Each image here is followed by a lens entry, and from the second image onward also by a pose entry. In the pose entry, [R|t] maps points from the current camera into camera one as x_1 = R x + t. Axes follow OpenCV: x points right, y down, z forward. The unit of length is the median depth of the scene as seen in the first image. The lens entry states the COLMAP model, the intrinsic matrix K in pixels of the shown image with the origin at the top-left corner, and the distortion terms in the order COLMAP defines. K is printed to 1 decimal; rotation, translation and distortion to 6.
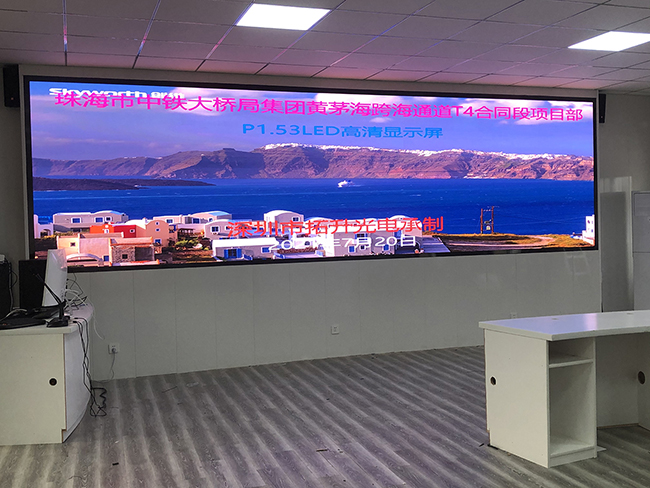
lens RADIAL K [[717.7, 0, 322.0], [0, 717.7, 238.3], [0, 0, 1]] dist [0.032884, 0.000000]
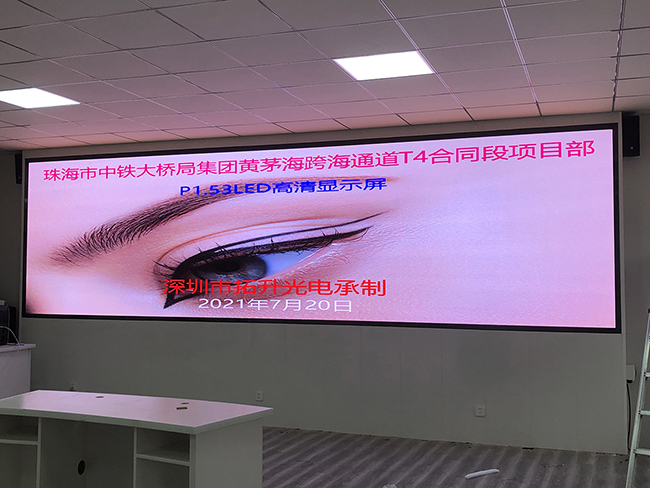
lens RADIAL K [[753.0, 0, 318.2], [0, 753.0, 242.9], [0, 0, 1]] dist [0.038987, 0.000000]
pose [[0.779778, -0.000817, -0.626056, 0.807508], [-0.038197, 0.998074, -0.048878, -0.032890], [0.624890, 0.062027, 0.778245, 0.294615]]
